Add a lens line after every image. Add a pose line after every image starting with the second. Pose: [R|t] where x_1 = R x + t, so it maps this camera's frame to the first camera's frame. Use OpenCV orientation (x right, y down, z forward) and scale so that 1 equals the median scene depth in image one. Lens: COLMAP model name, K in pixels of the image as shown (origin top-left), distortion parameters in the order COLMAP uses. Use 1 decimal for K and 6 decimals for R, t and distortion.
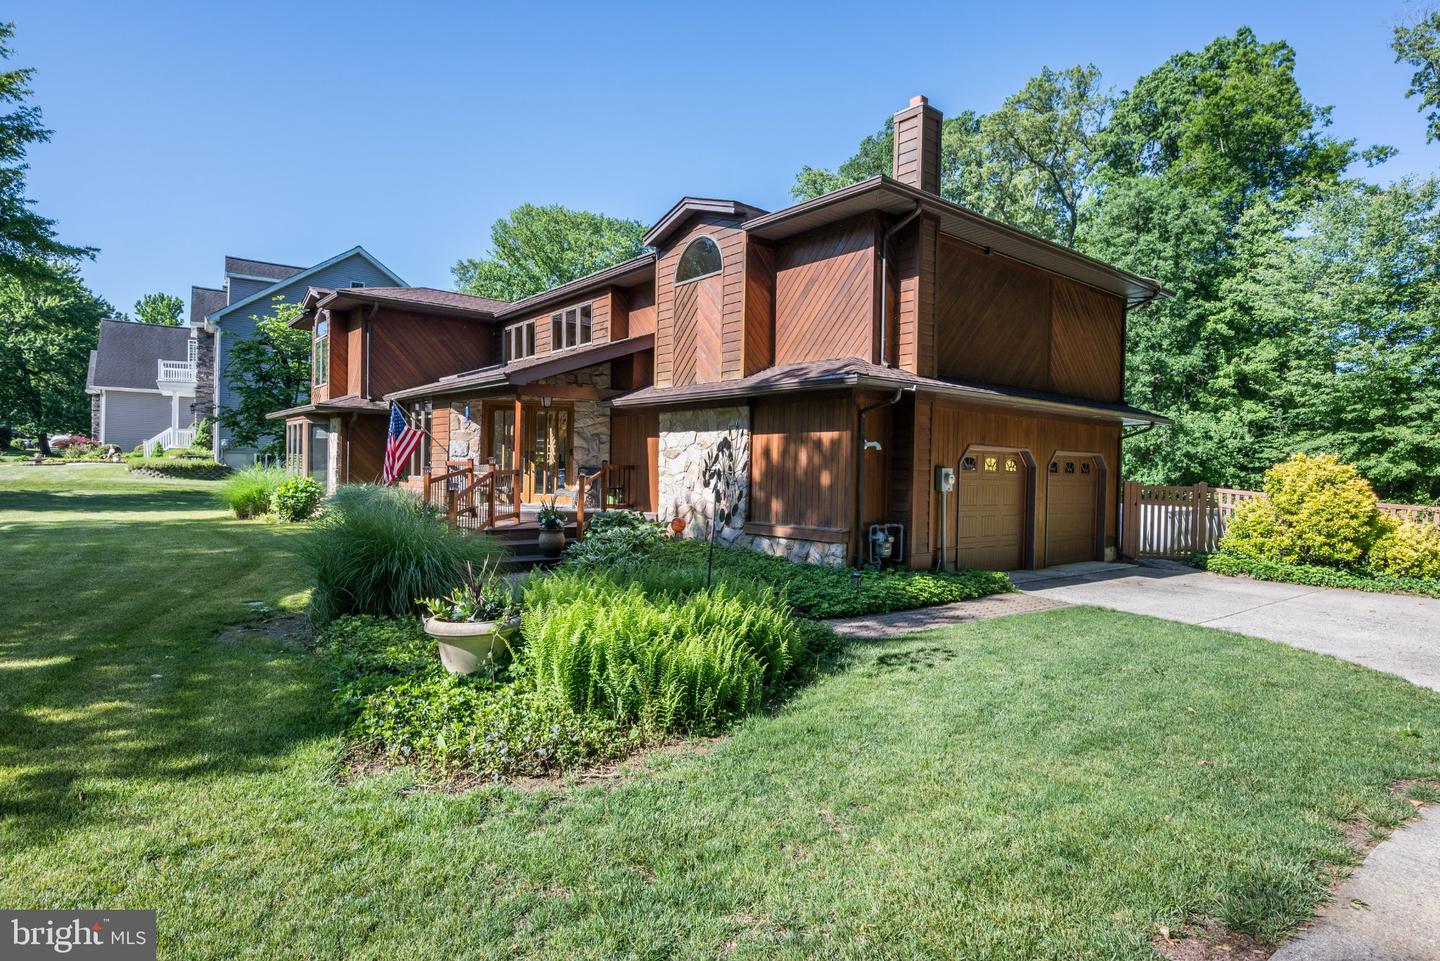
lens RADIAL K [[773.5, 0, 720.0], [0, 773.5, 480.5], [0, 0, 1]] dist [0.000554, 0.000720]
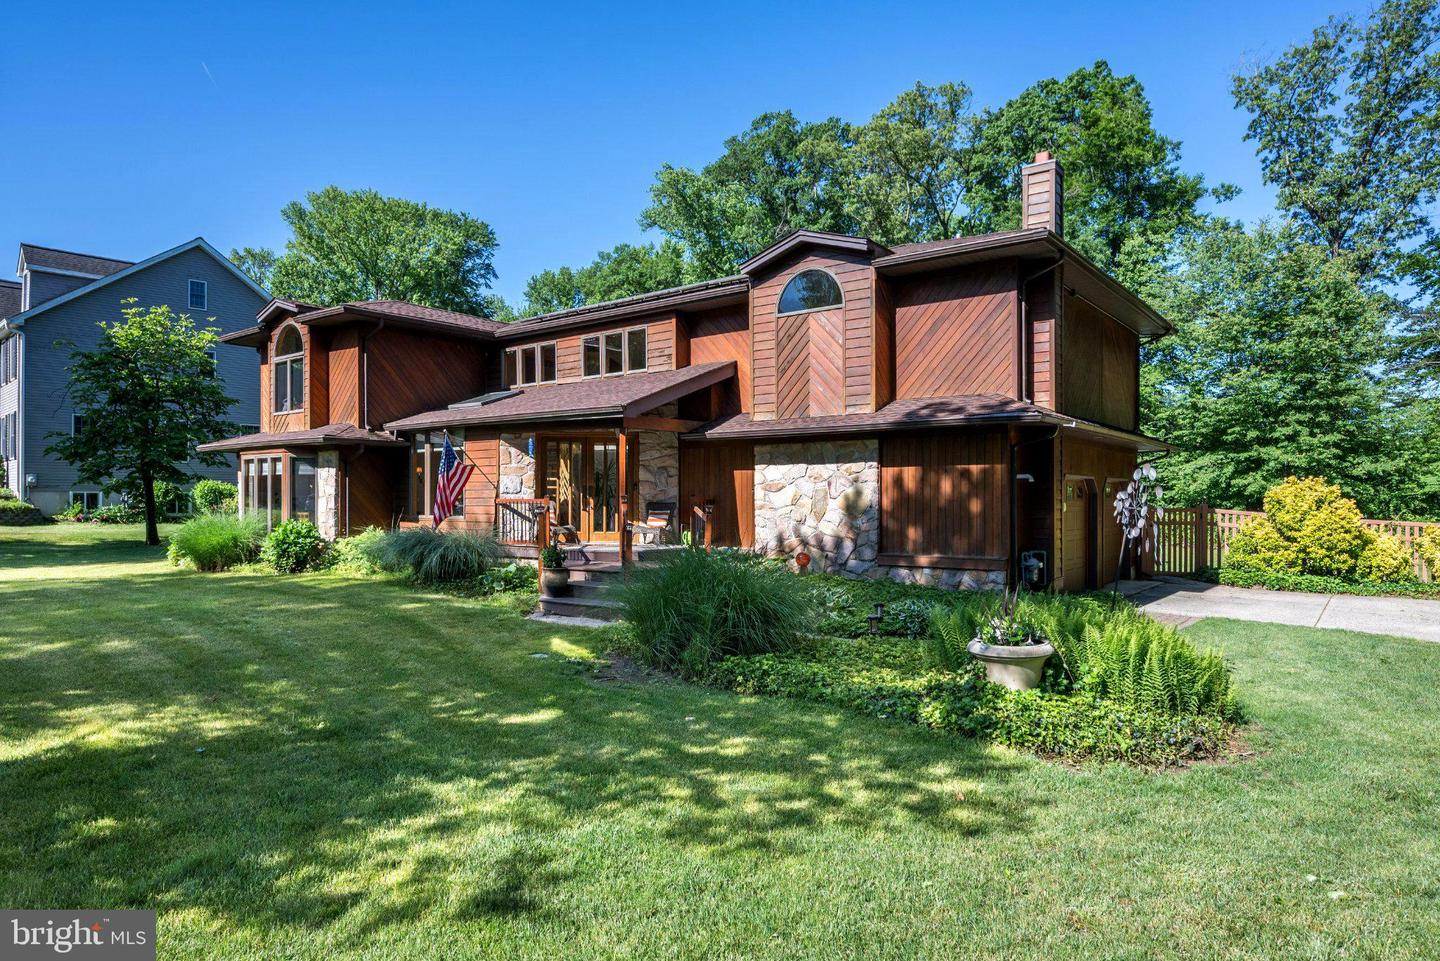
lens RADIAL K [[873.4, 0, 712.7], [0, 873.4, 497.1], [0, 0, 1]] dist [-0.002155, 0.002866]
pose [[0.975851, -0.019709, 0.217548, -0.329976], [0.022439, 0.999697, -0.010085, -0.010698], [-0.217283, 0.014723, 0.975998, -0.054995]]
